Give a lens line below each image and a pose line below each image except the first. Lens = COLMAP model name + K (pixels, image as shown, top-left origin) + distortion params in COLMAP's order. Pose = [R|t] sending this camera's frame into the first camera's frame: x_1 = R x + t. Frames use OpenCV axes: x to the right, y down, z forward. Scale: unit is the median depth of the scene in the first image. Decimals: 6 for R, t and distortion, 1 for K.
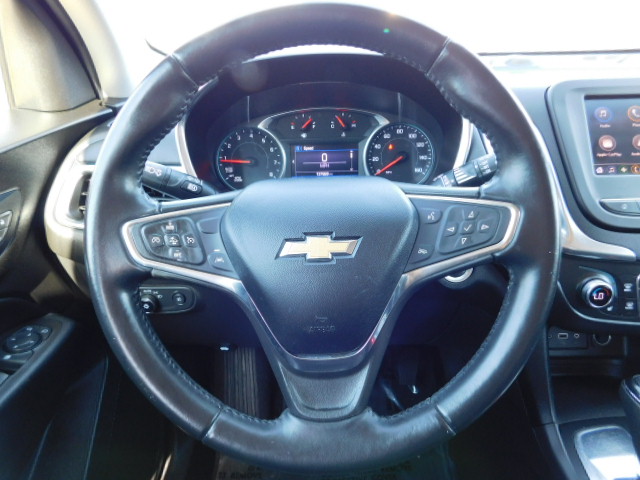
lens RADIAL K [[421.8, 0, 321.4], [0, 421.8, 239.1], [0, 0, 1]] dist [-0.068108, 0.051914]
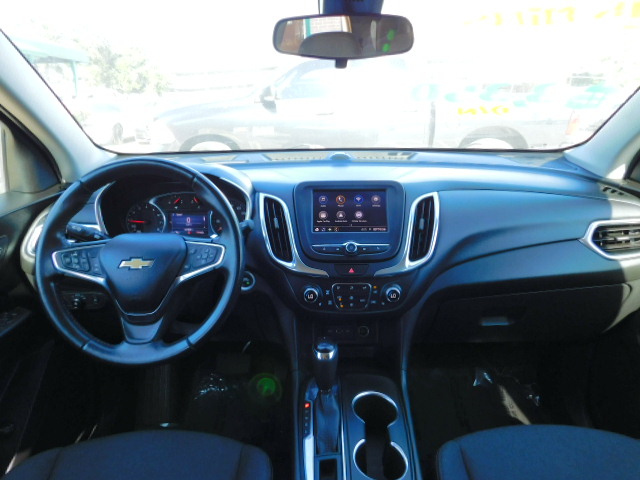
lens RADIAL K [[421.8, 0, 320.2], [0, 421.8, 238.2], [0, 0, 1]] dist [-0.068108, 0.051914]
pose [[0.999715, 0.011867, 0.020733, 0.644192], [-0.009333, 0.992930, -0.118331, 0.096827], [-0.021991, 0.118104, 0.992758, -0.884523]]
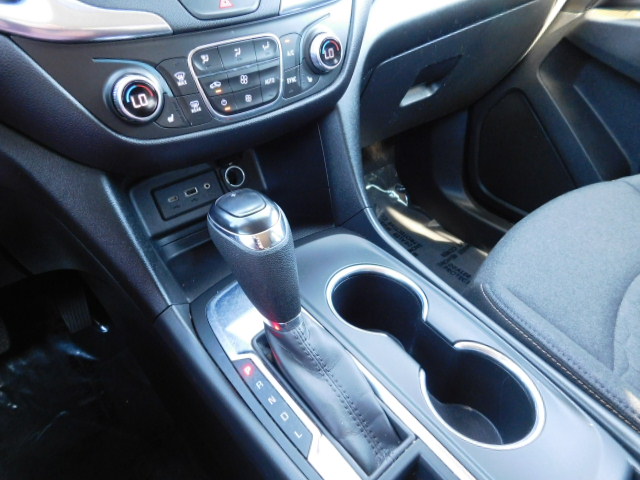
lens RADIAL K [[421.8, 0, 323.2], [0, 421.8, 237.1], [0, 0, 1]] dist [-0.068108, 0.051914]
pose [[0.762643, -0.389418, 0.516458, 0.457104], [0.278101, 0.918301, 0.281749, 0.218642], [-0.583983, -0.071247, 0.808634, 0.297690]]
